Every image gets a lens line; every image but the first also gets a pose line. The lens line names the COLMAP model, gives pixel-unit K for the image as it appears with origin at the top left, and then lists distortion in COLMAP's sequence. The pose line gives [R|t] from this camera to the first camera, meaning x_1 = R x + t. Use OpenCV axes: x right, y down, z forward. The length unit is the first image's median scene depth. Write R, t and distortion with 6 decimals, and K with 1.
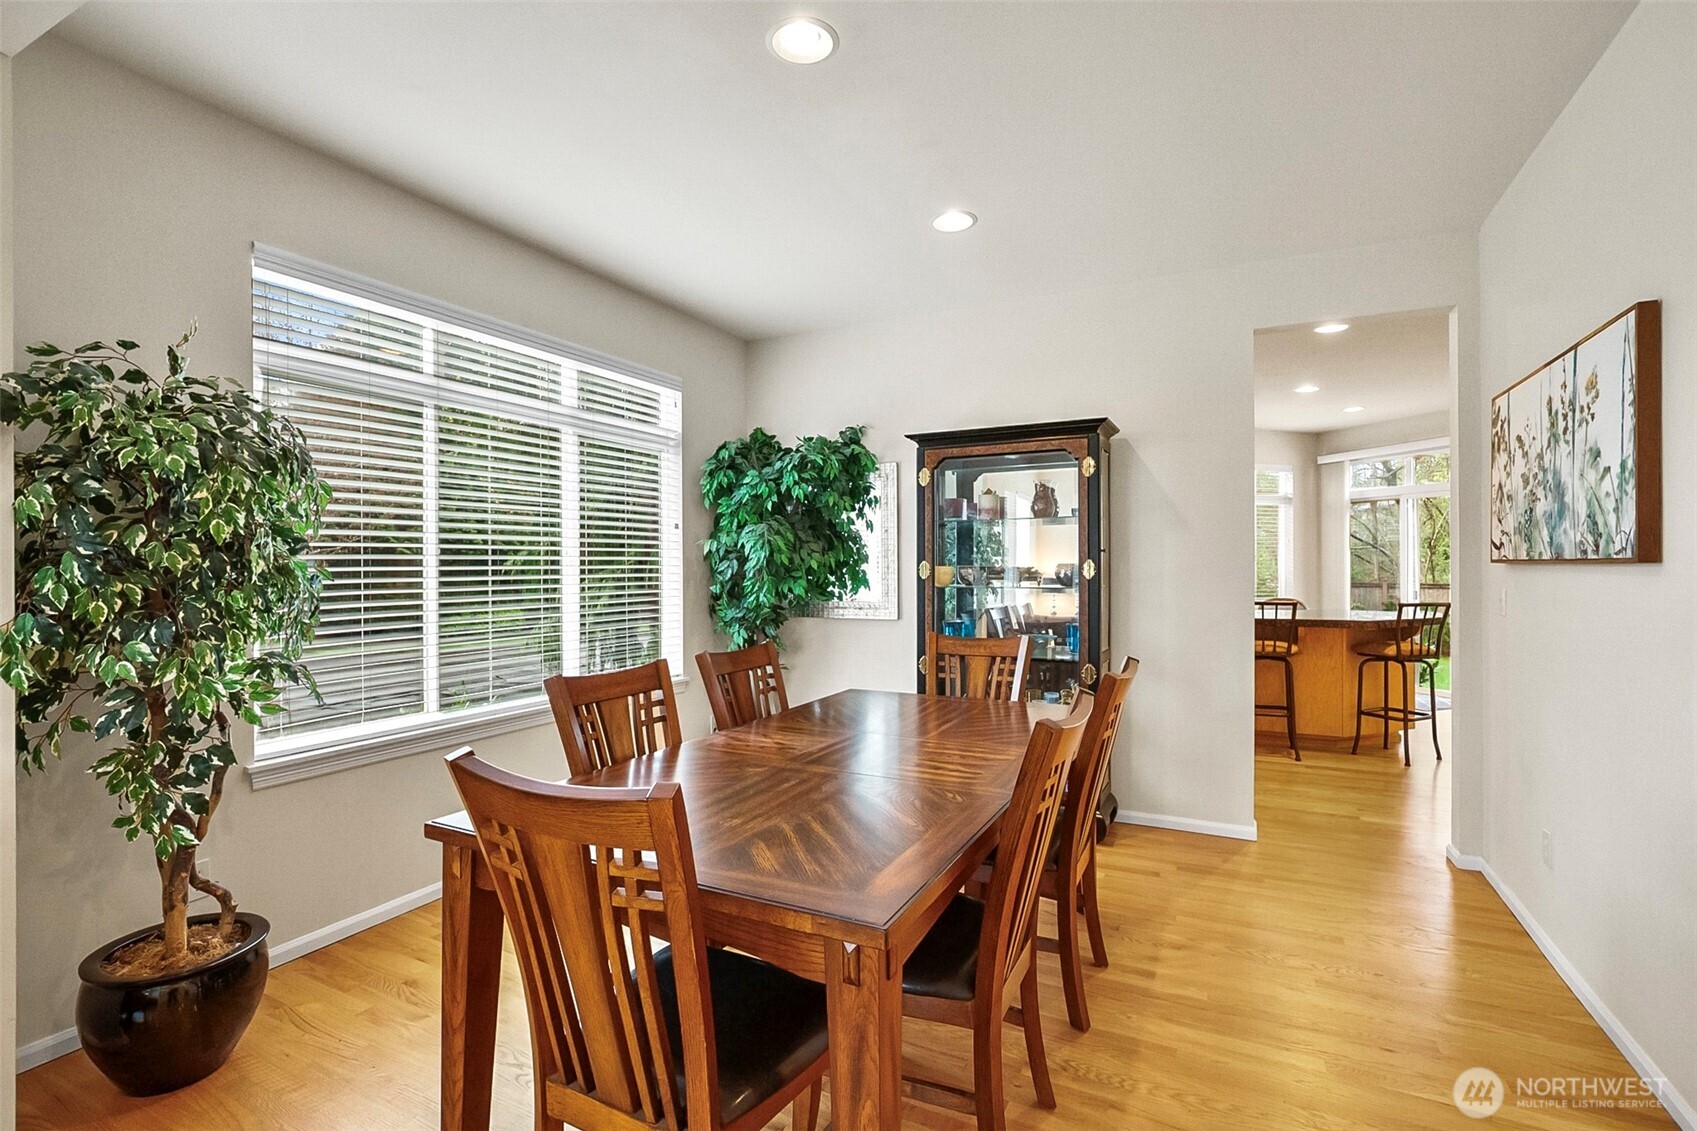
lens RADIAL K [[778.1, 0, 852.1], [0, 778.1, 564.3], [0, 0, 1]] dist [-0.017988, 0.006059]
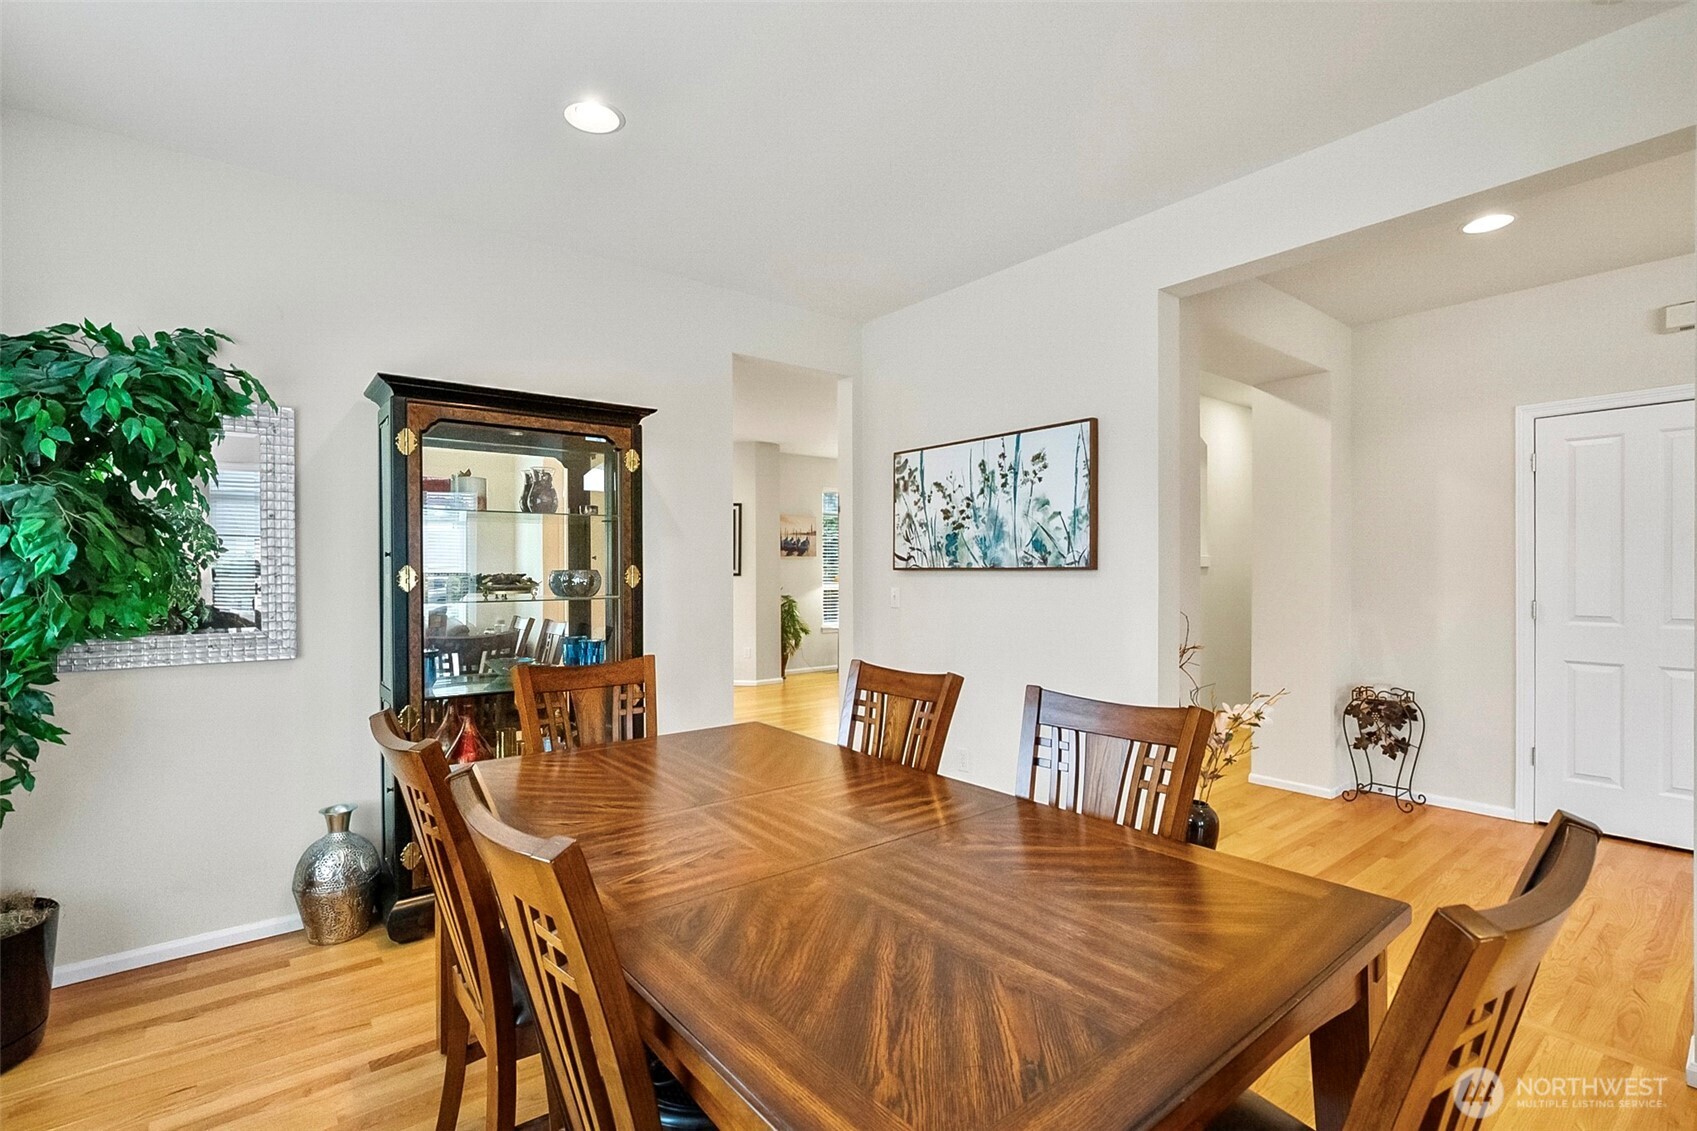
lens RADIAL K [[778.1, 0, 851.2], [0, 778.1, 575.3], [0, 0, 1]] dist [-0.017988, 0.006059]
pose [[0.411700, -0.002842, 0.911315, -0.551883], [-0.000465, 0.999994, 0.003328, 0.003139], [-0.911319, -0.001794, 0.411697, 0.557969]]
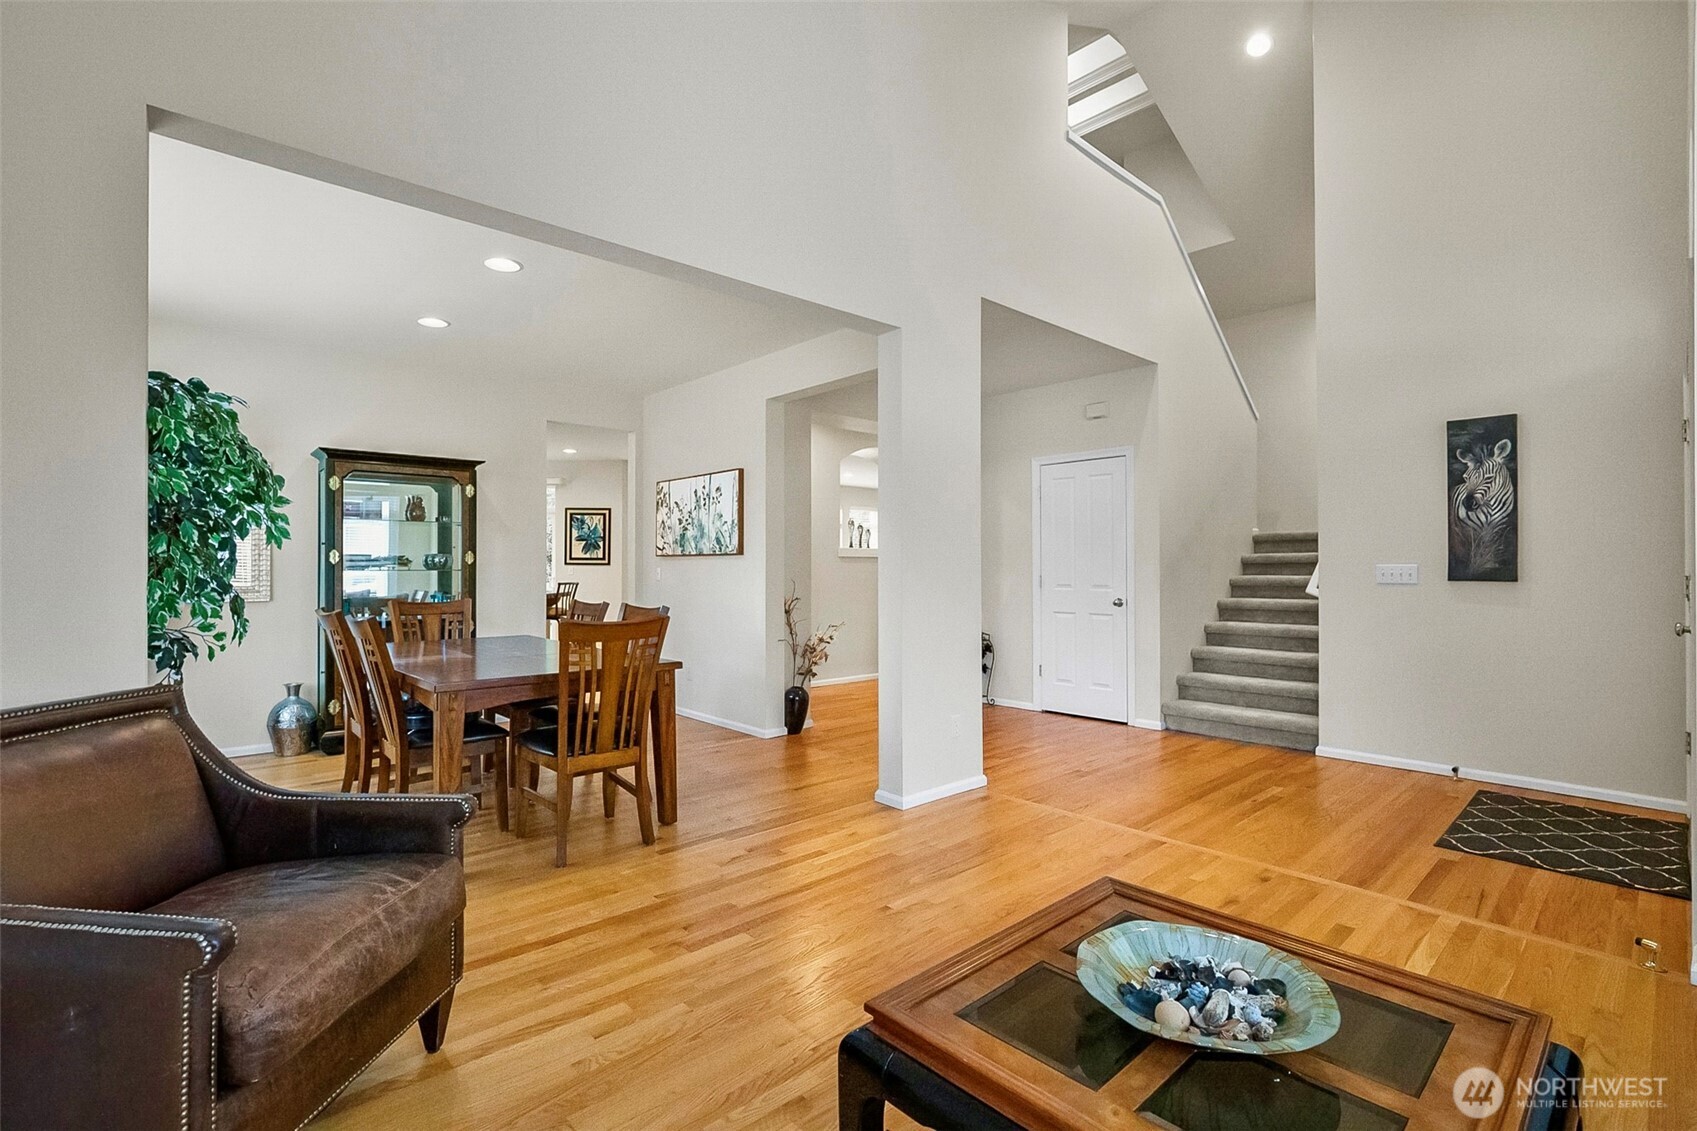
lens RADIAL K [[778.1, 0, 850.5], [0, 778.1, 560.0], [0, 0, 1]] dist [-0.017988, 0.006059]
pose [[0.354837, 0.012234, 0.934848, -1.183479], [-0.002523, 0.999923, -0.012128, 0.038168], [-0.934925, 0.001944, 0.354840, -0.343097]]
